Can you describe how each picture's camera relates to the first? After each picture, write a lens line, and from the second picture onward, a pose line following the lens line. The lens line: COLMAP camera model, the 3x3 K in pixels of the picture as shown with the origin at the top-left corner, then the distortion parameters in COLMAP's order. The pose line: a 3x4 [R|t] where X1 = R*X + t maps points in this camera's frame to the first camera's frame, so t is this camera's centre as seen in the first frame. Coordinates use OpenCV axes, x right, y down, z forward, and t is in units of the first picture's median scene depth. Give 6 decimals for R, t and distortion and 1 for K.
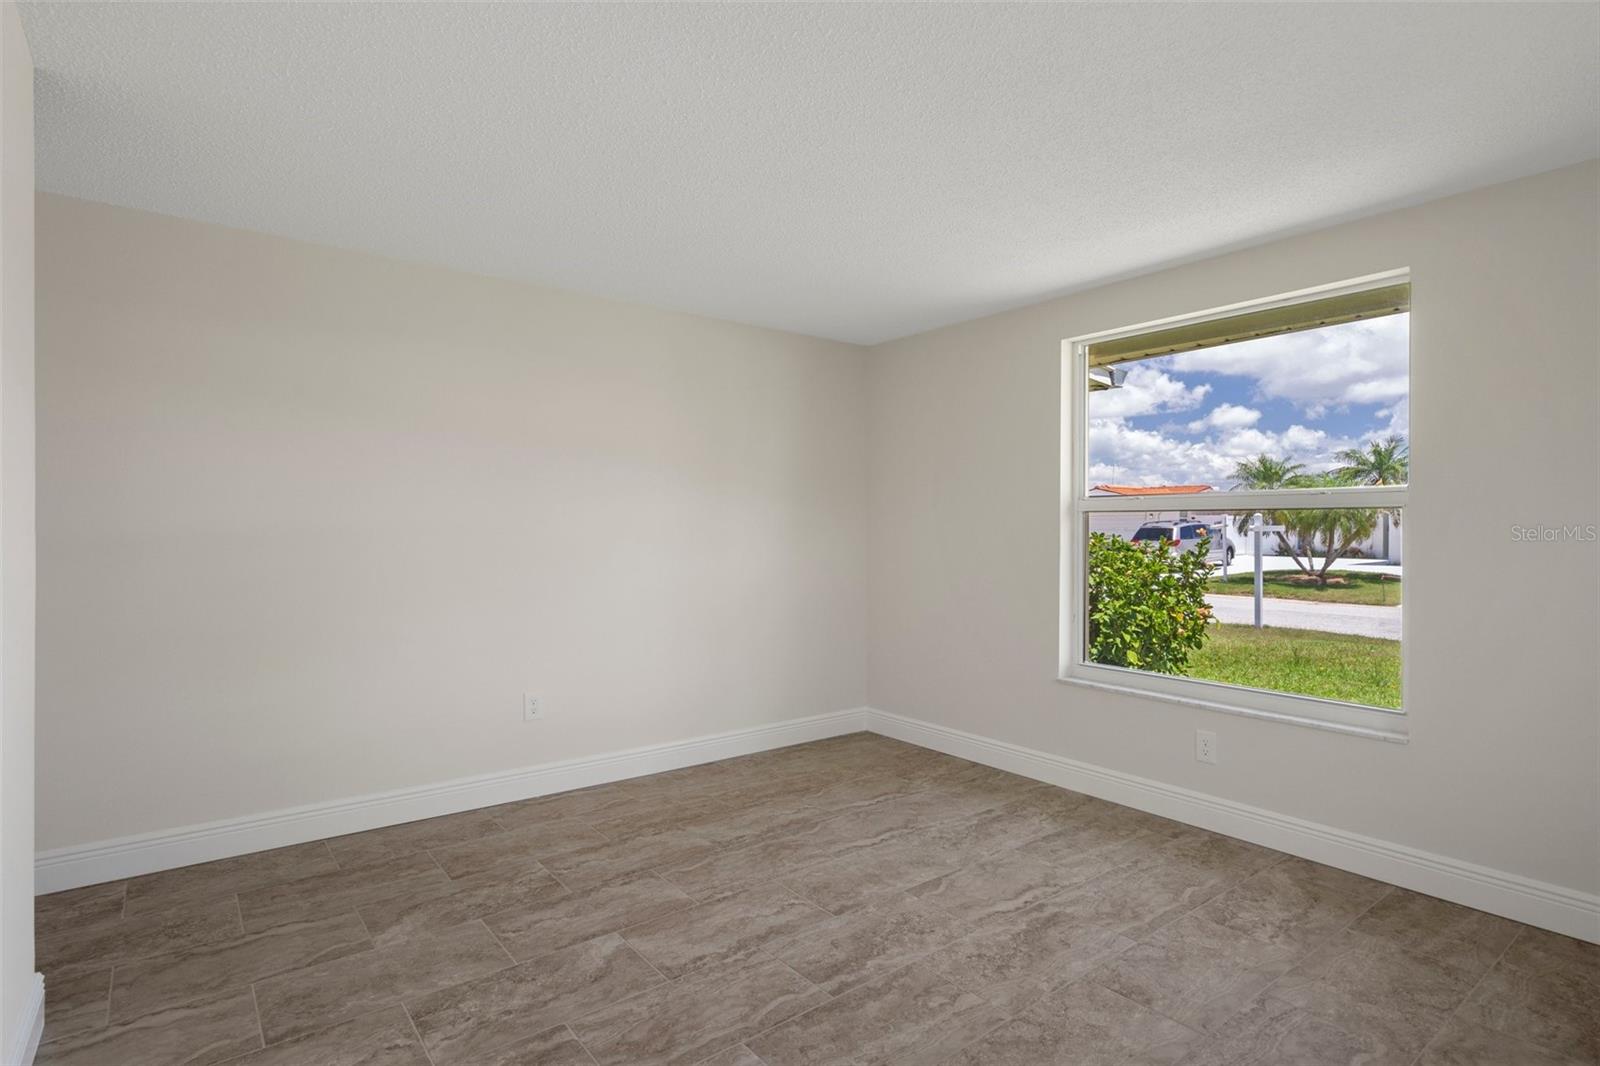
lens RADIAL K [[795.0, 0, 792.8], [0, 795.0, 521.0], [0, 0, 1]] dist [-0.002502, 0.000774]
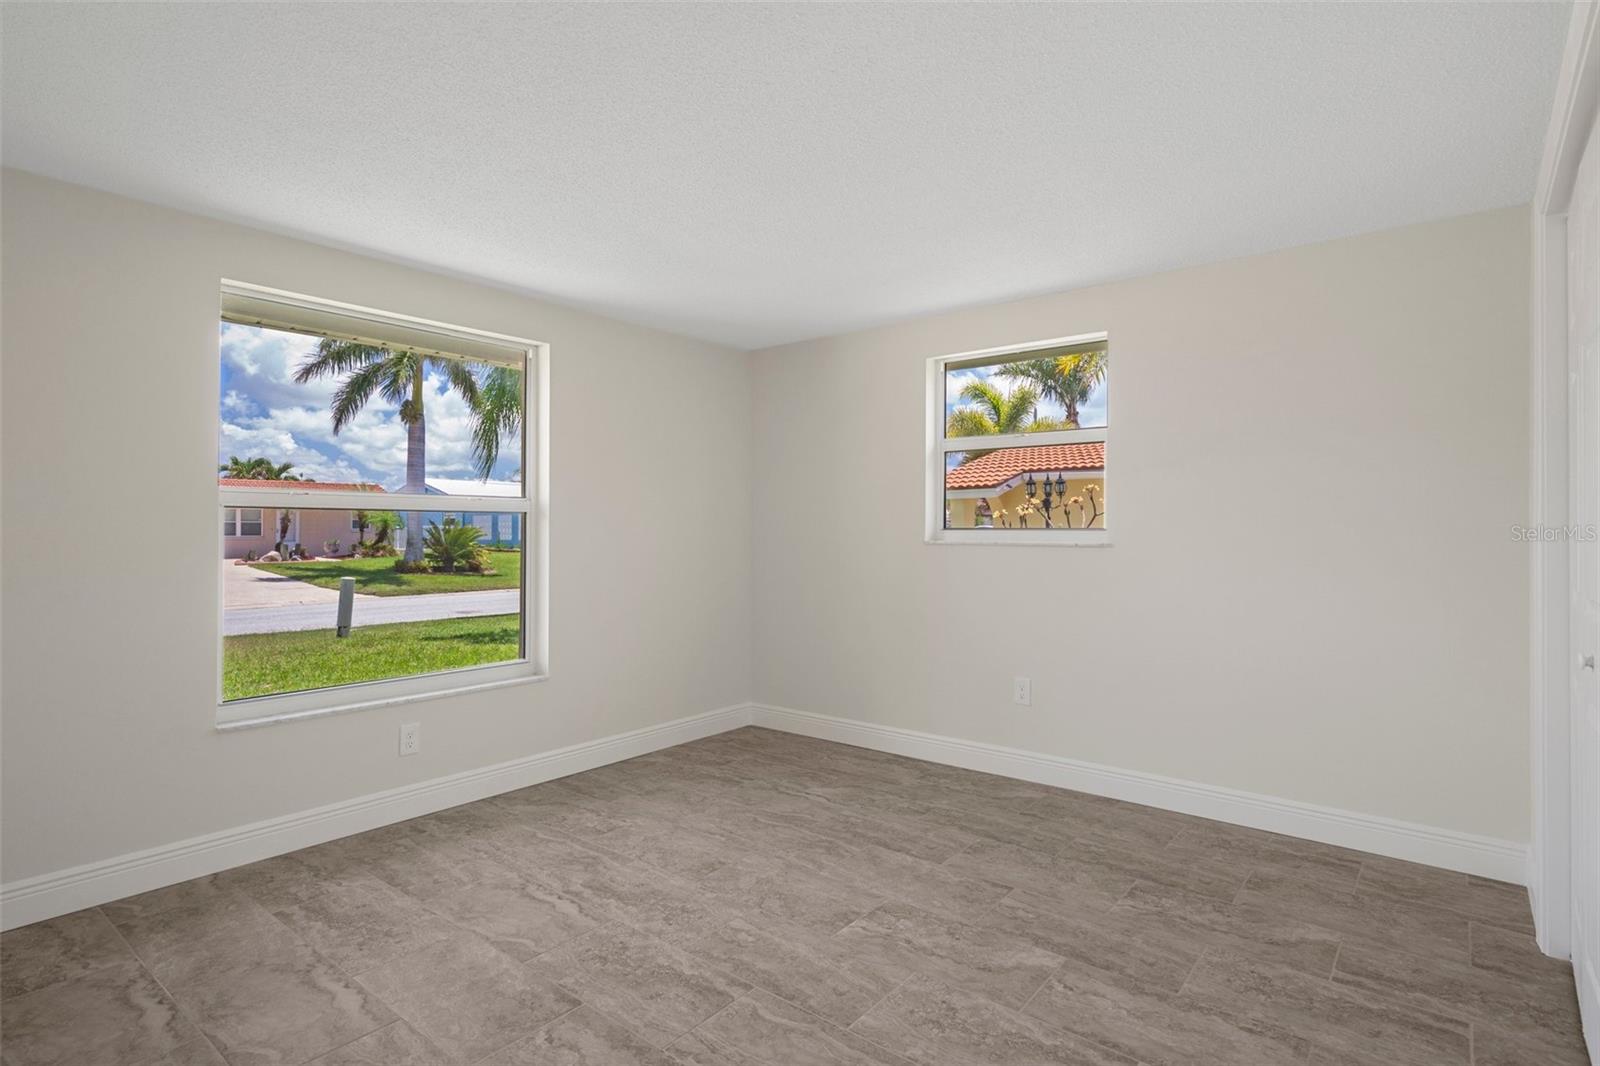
lens RADIAL K [[795.0, 0, 792.8], [0, 795.0, 538.8], [0, 0, 1]] dist [-0.002502, 0.000774]
pose [[-0.203028, -0.018026, 0.979007, -0.724265], [-0.008300, 0.999826, 0.016688, 0.000121], [-0.979138, -0.004738, -0.203142, 0.880782]]
